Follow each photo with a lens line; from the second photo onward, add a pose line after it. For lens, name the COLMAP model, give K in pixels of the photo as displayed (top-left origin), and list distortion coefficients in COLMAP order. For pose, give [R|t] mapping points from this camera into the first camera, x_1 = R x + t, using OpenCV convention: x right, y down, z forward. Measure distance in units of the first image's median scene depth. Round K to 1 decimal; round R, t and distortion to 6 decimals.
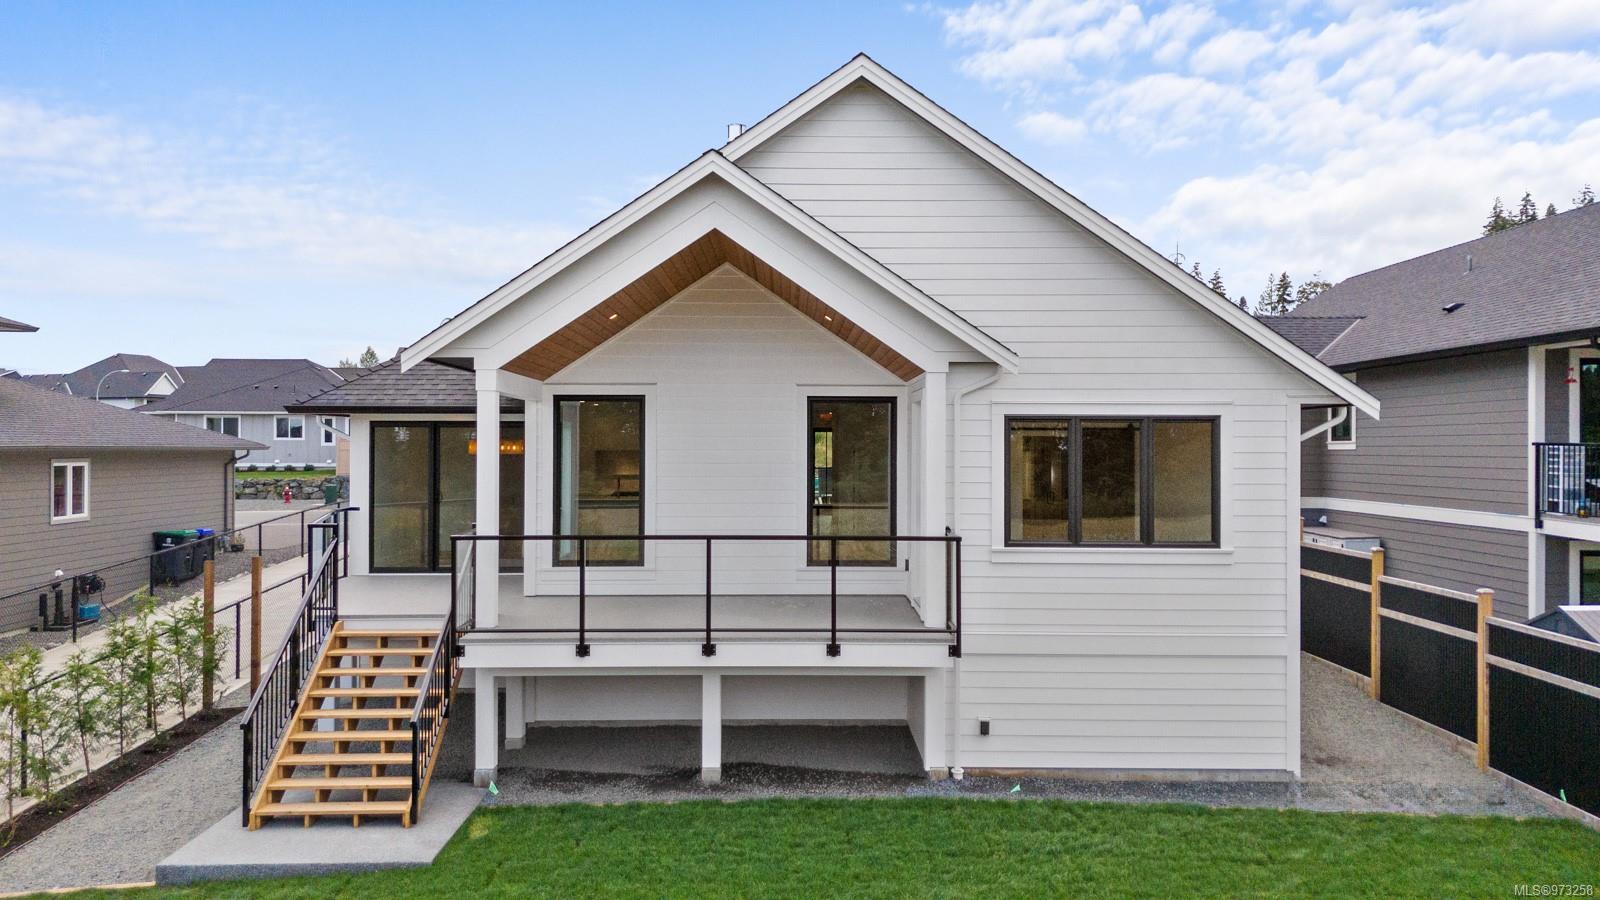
lens RADIAL K [[1183.3, 0, 800.0], [0, 1183.3, 450.0], [0, 0, 1]] dist [-0.001281, 0.001198]
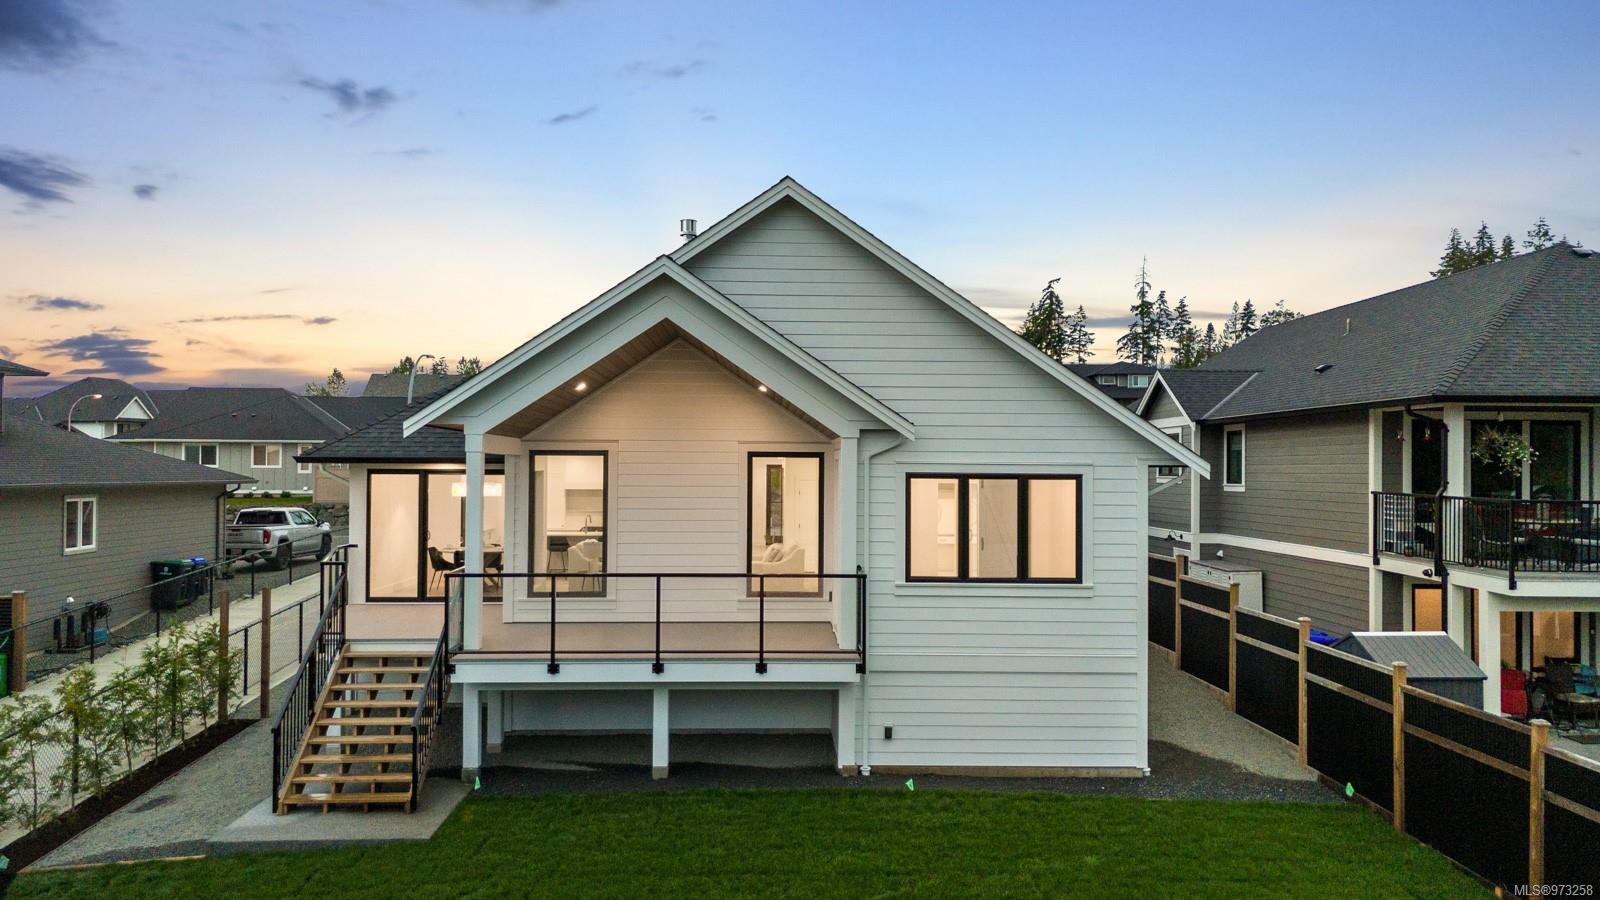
lens RADIAL K [[1183.3, 0, 800.0], [0, 1183.3, 450.0], [0, 0, 1]] dist [-0.001281, 0.001198]
pose [[0.999713, 0.004157, 0.023590, 0.036322], [-0.003687, 0.999795, -0.019896, -0.028709], [-0.023668, 0.019804, 0.999524, -0.205605]]
